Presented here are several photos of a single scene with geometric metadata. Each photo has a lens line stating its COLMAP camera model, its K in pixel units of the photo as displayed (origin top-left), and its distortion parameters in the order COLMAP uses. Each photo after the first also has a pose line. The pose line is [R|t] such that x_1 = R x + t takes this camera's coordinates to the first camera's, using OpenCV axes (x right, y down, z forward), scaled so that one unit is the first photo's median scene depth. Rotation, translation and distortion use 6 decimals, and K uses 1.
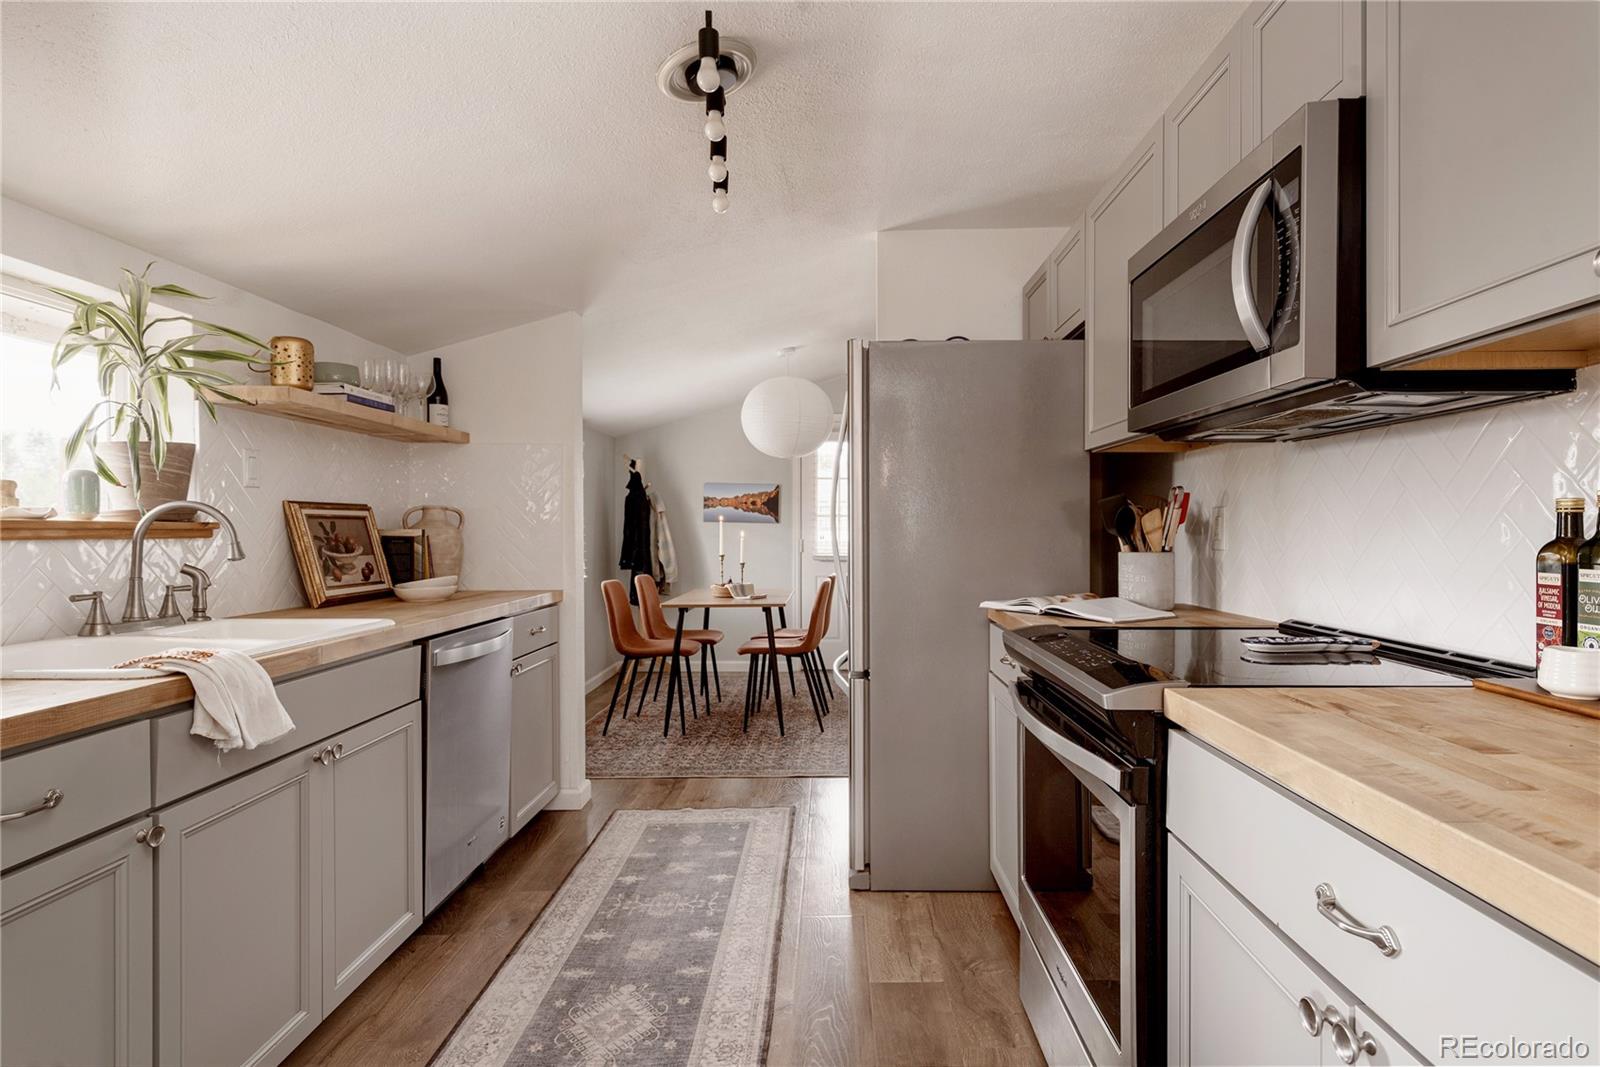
lens RADIAL K [[824.6, 0, 805.4], [0, 824.6, 530.6], [0, 0, 1]] dist [-0.000475, -0.000015]
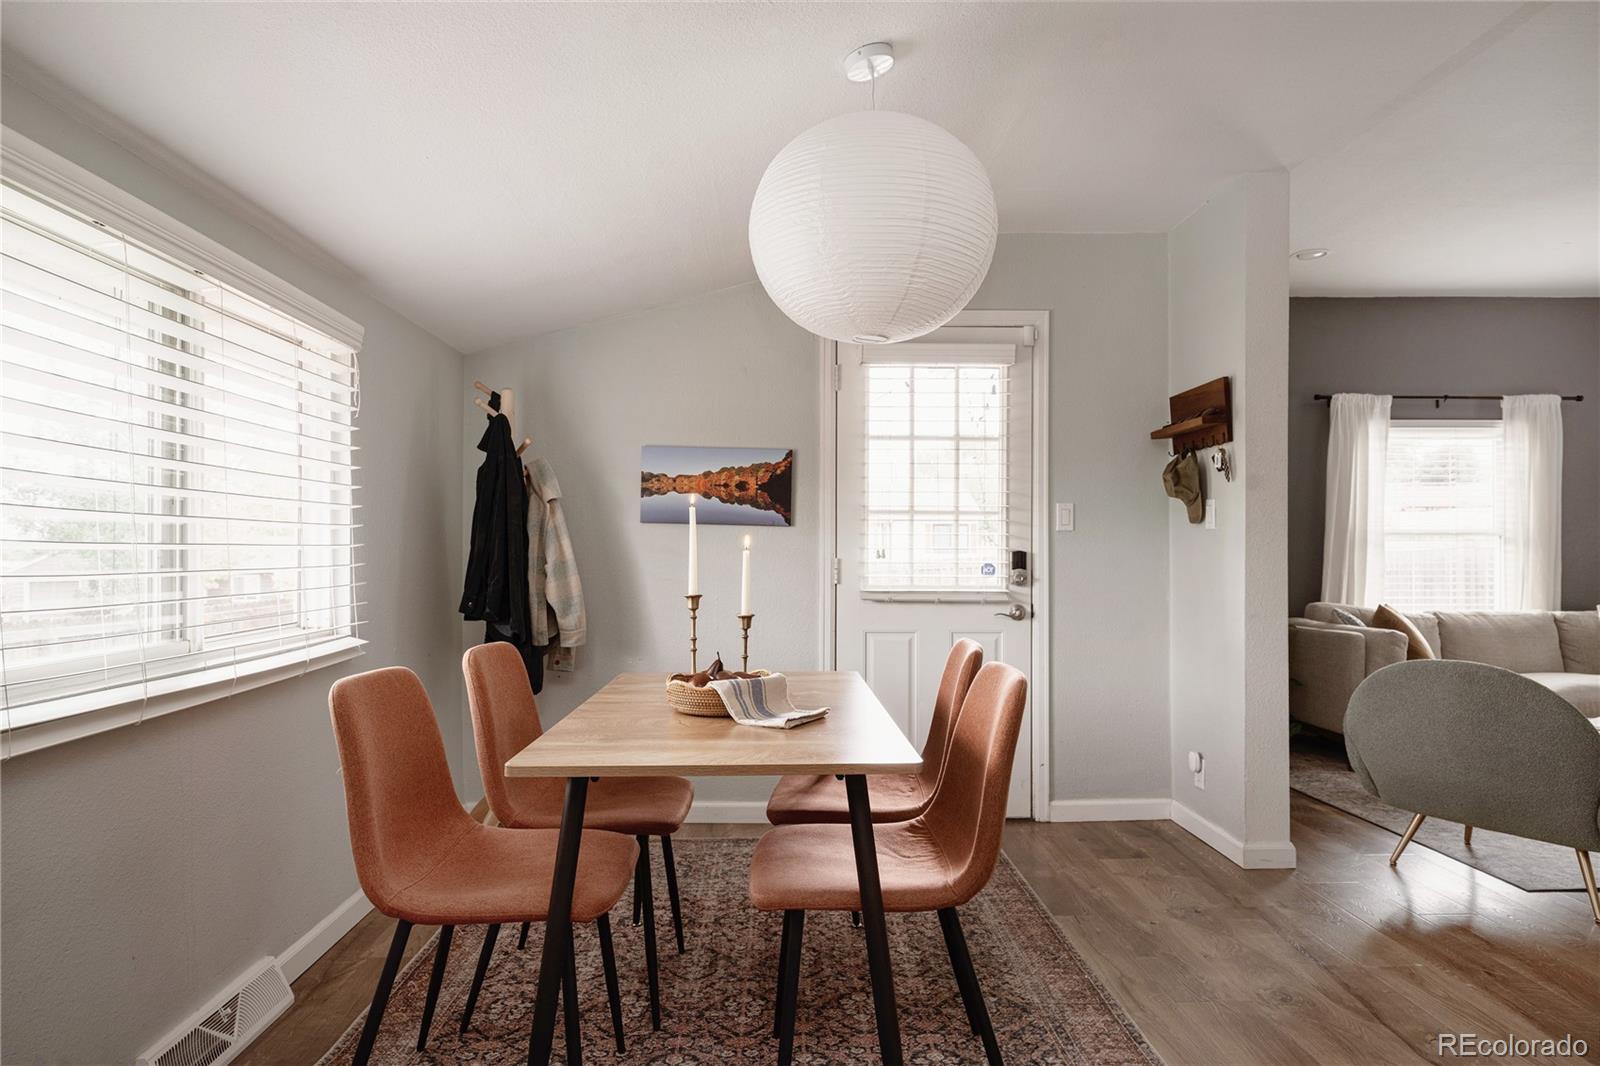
lens RADIAL K [[935.6, 0, 796.8], [0, 935.6, 547.9], [0, 0, 1]] dist [0.016186, -0.000651]
pose [[0.998635, 0.005024, 0.051993, -0.060894], [-0.004786, 0.999978, -0.004694, 0.007228], [-0.052016, 0.004439, 0.998636, 0.445989]]
